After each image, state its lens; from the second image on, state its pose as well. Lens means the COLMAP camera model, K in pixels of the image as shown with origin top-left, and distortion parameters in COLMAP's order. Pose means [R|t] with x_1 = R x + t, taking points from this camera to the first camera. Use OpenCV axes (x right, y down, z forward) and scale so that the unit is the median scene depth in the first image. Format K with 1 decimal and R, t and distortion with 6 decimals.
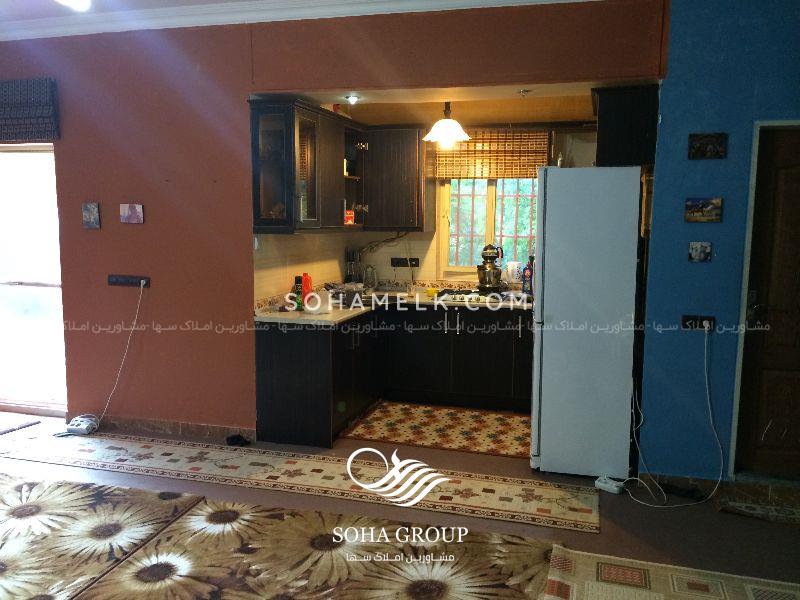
lens RADIAL K [[686.2, 0, 399.2], [0, 686.2, 299.5], [0, 0, 1]] dist [0.007500, -0.002808]
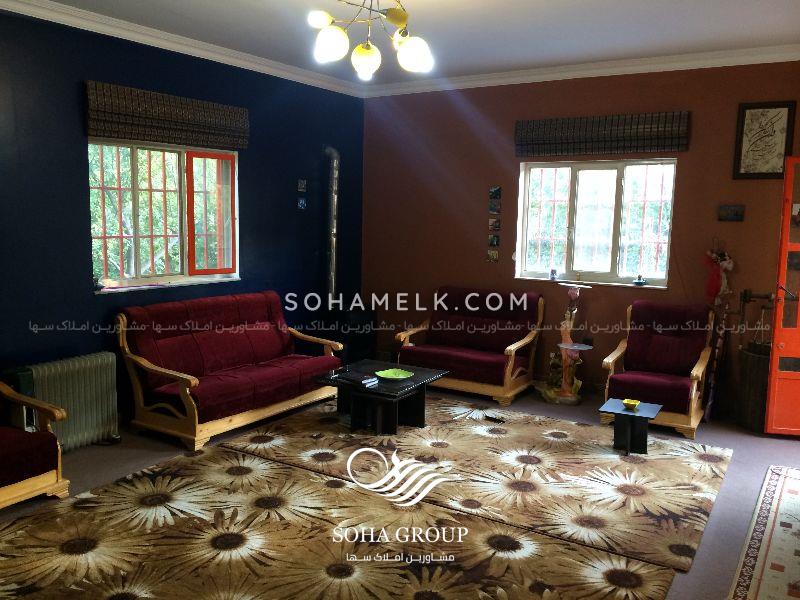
lens RADIAL K [[686.2, 0, 399.3], [0, 686.2, 300.6], [0, 0, 1]] dist [0.007500, -0.002808]
pose [[-0.300297, 0.110793, -0.947389, 0.605060], [-0.134914, 0.978312, 0.157173, -0.120249], [0.944256, 0.175014, -0.278837, 0.921184]]
